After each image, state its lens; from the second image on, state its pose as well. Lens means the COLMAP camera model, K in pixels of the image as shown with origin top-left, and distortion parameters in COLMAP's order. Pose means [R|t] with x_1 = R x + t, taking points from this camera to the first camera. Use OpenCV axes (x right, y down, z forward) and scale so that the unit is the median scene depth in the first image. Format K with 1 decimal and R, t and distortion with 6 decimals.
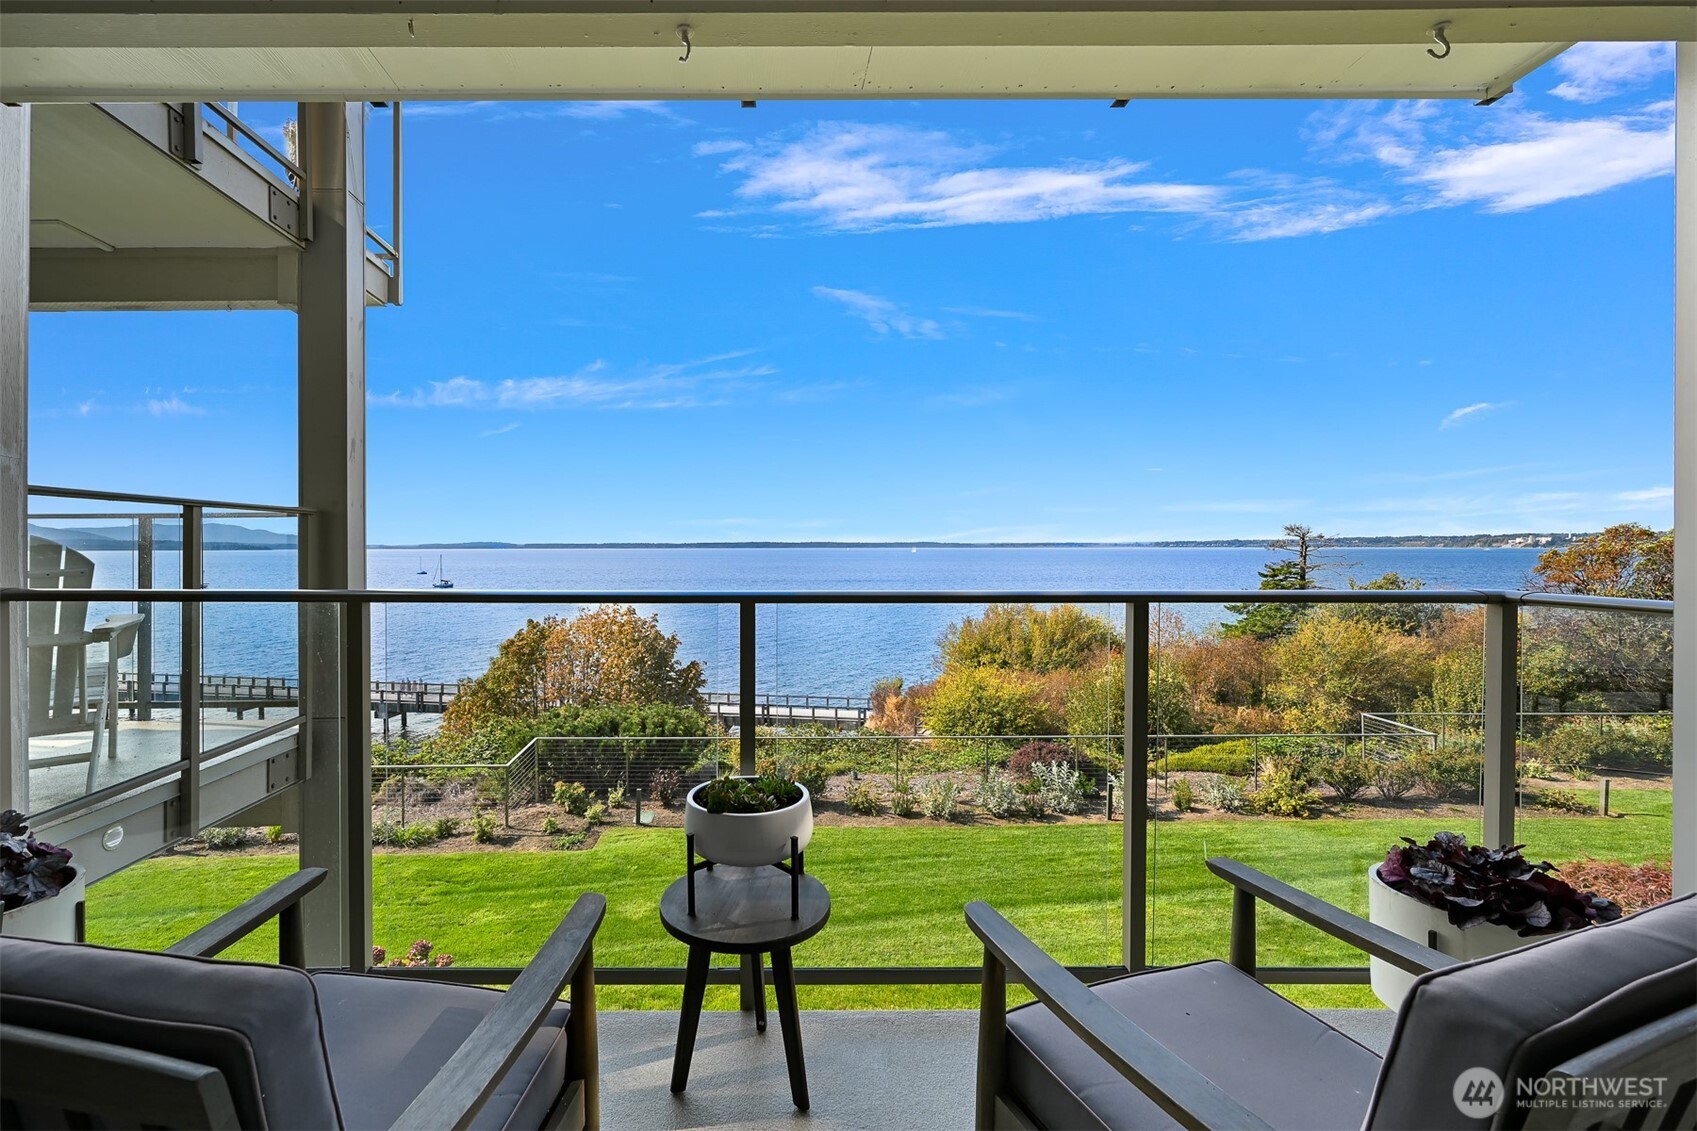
lens RADIAL K [[729.5, 0, 848.1], [0, 729.5, 552.4], [0, 0, 1]] dist [0.000388, 0.000283]
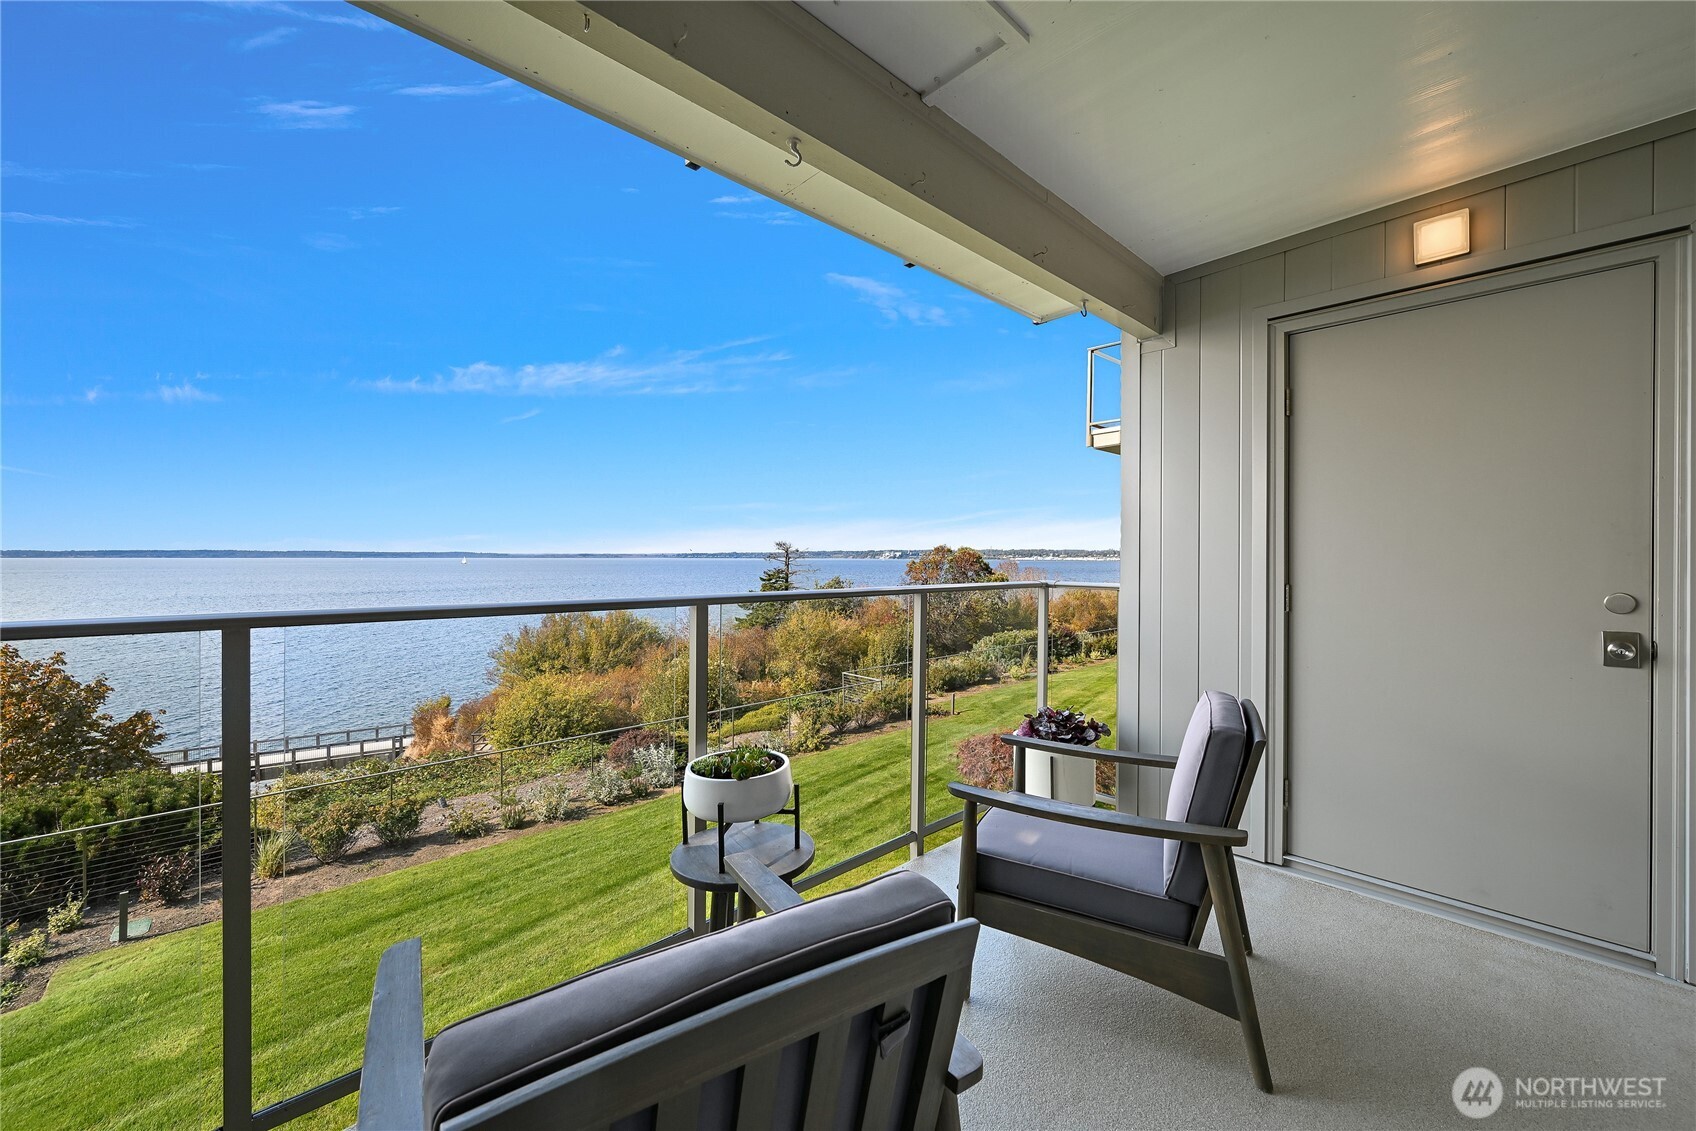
lens RADIAL K [[675.9, 0, 848.0], [0, 675.9, 565.5], [0, 0, 1]] dist [0.000185, 0.000387]
pose [[0.719803, -0.004976, 0.694160, -0.201908], [0.002459, 0.999986, 0.004619, 0.000885], [-0.694174, -0.001618, 0.719806, 0.021463]]
